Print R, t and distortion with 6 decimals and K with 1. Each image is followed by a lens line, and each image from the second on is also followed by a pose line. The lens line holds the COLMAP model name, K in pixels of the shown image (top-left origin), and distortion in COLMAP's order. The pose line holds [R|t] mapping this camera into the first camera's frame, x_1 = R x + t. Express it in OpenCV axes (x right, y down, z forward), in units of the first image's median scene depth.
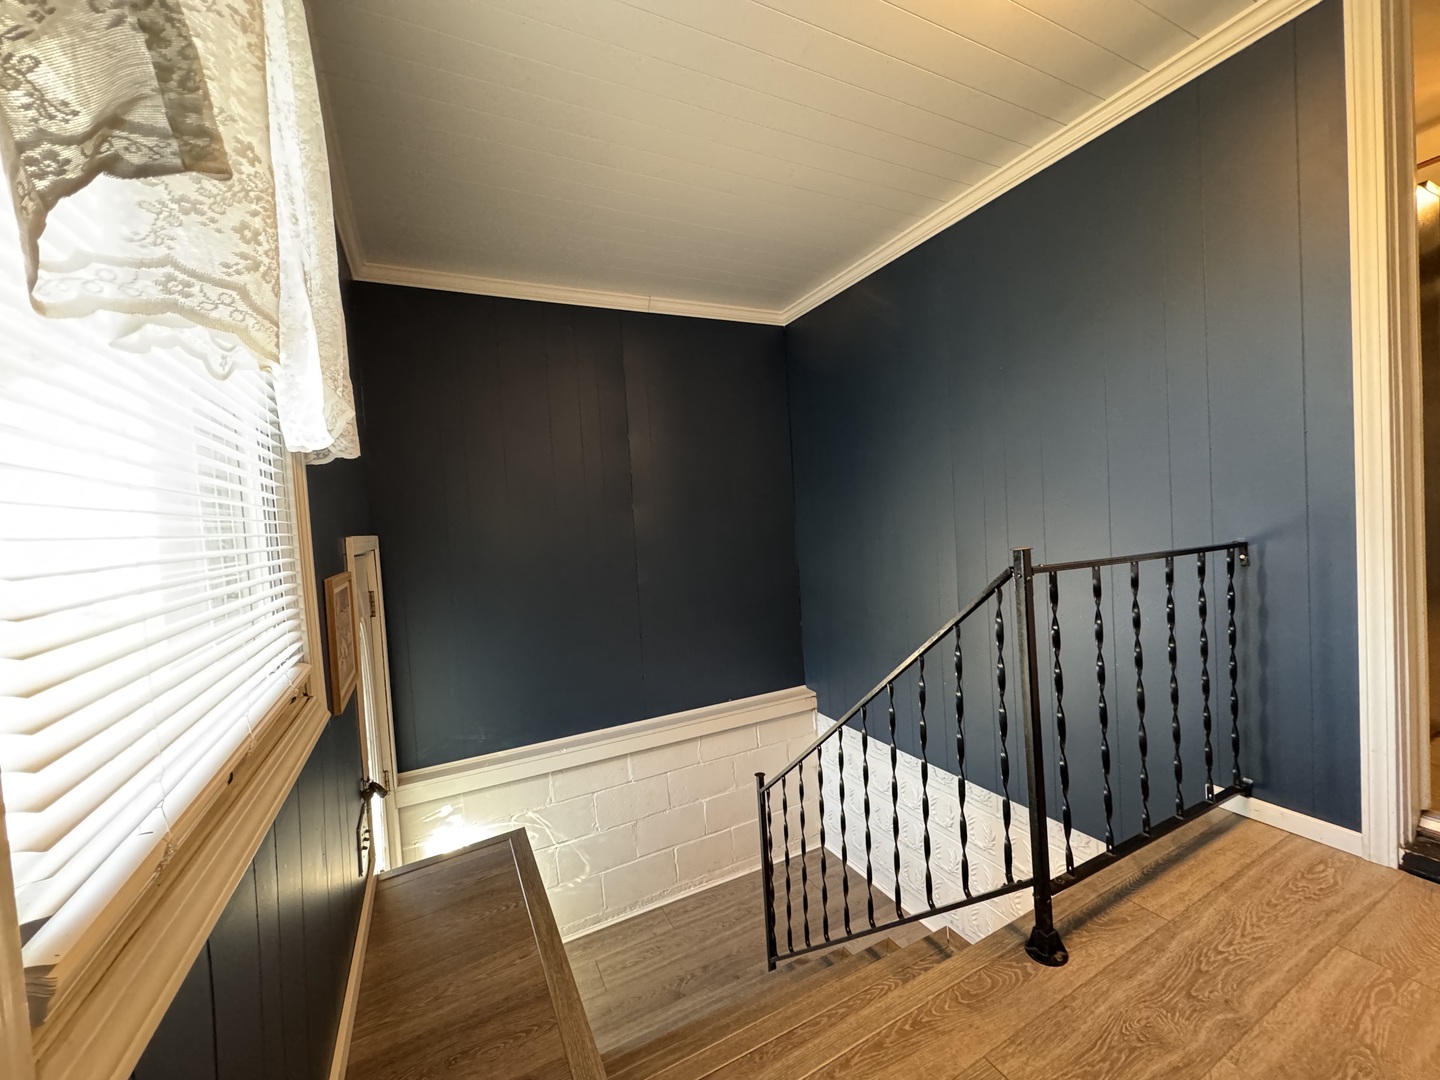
lens RADIAL K [[571.7, 0, 720.1], [0, 571.7, 531.6], [0, 0, 1]] dist [-0.001590, 0.000245]
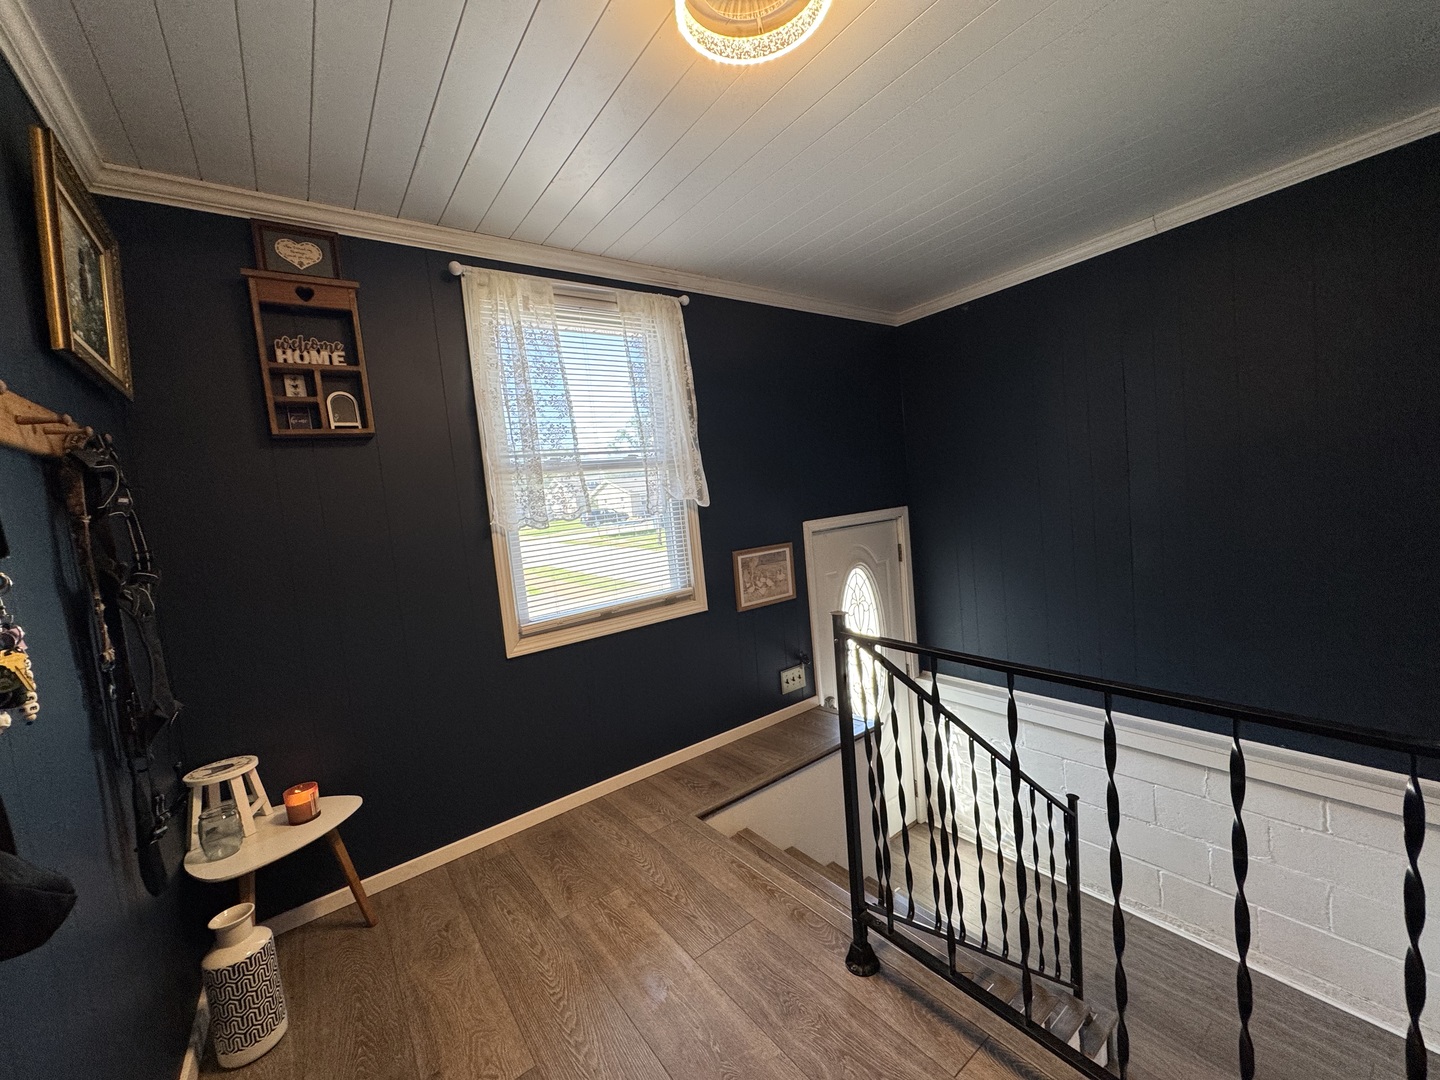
lens RADIAL K [[571.7, 0, 722.9], [0, 571.7, 537.7], [0, 0, 1]] dist [-0.001590, 0.000245]
pose [[0.186004, 0.117764, -0.975466, 1.589822], [0.061688, 0.989433, 0.131213, -0.285715], [0.980611, -0.084581, 0.176774, 0.616757]]
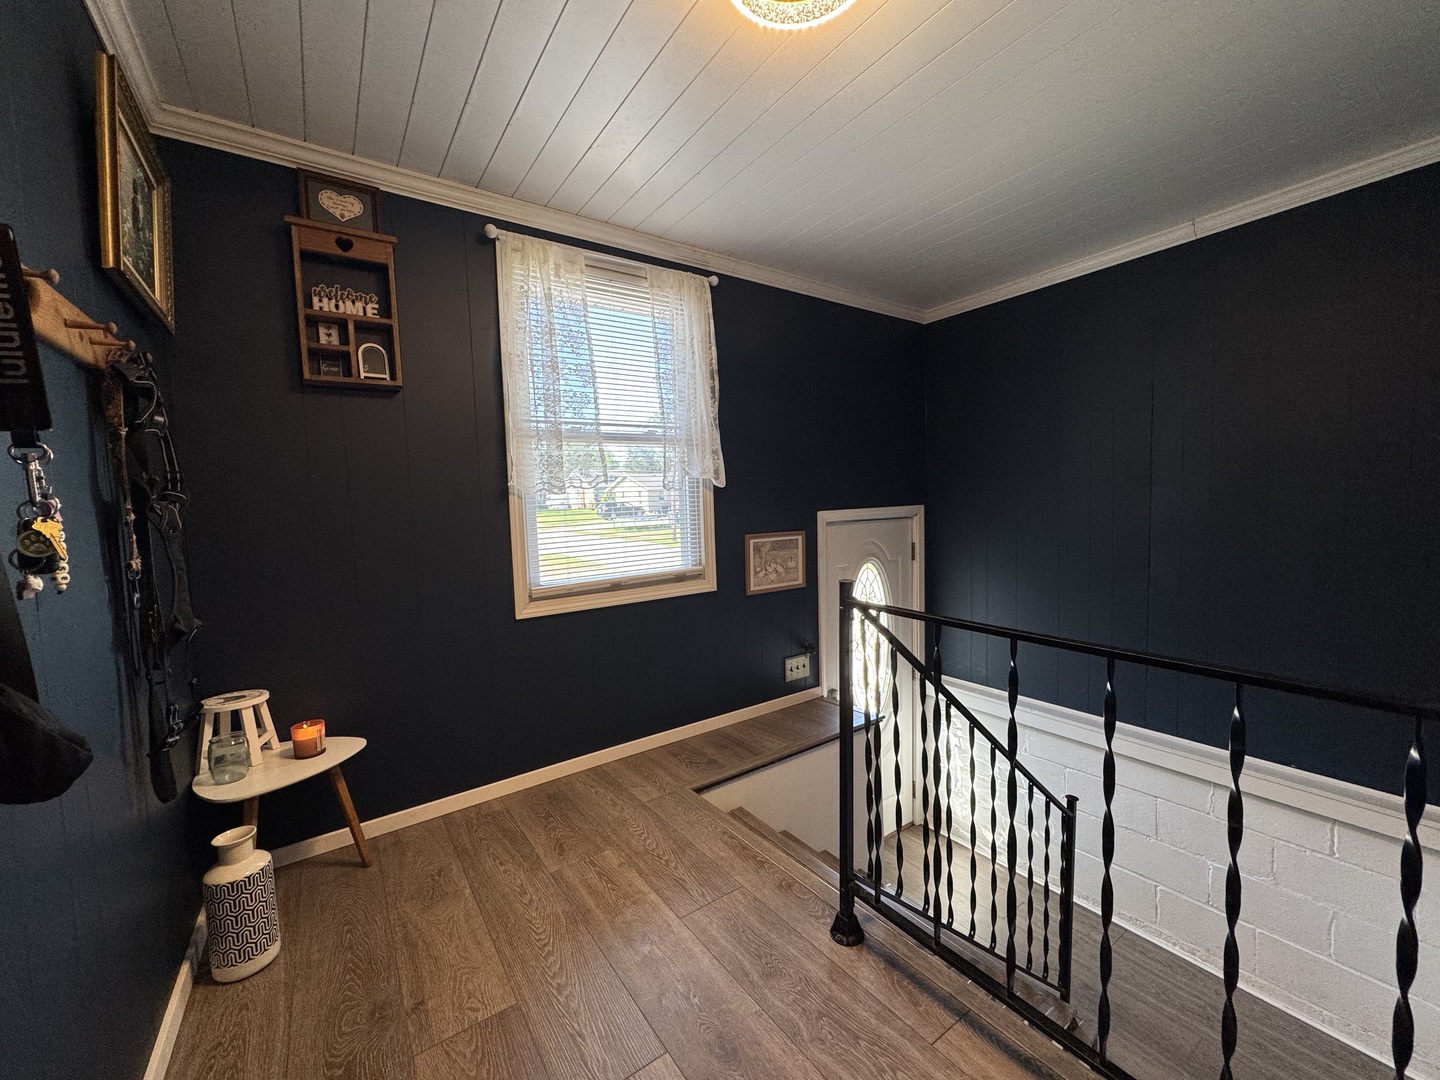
lens RADIAL K [[571.7, 0, 723.2], [0, 571.7, 538.3], [0, 0, 1]] dist [-0.001590, 0.000245]
pose [[0.153953, 0.126467, -0.979951, 1.609220], [-0.000005, 0.991775, 0.127992, -0.204555], [0.988078, -0.019700, 0.152687, 0.616753]]
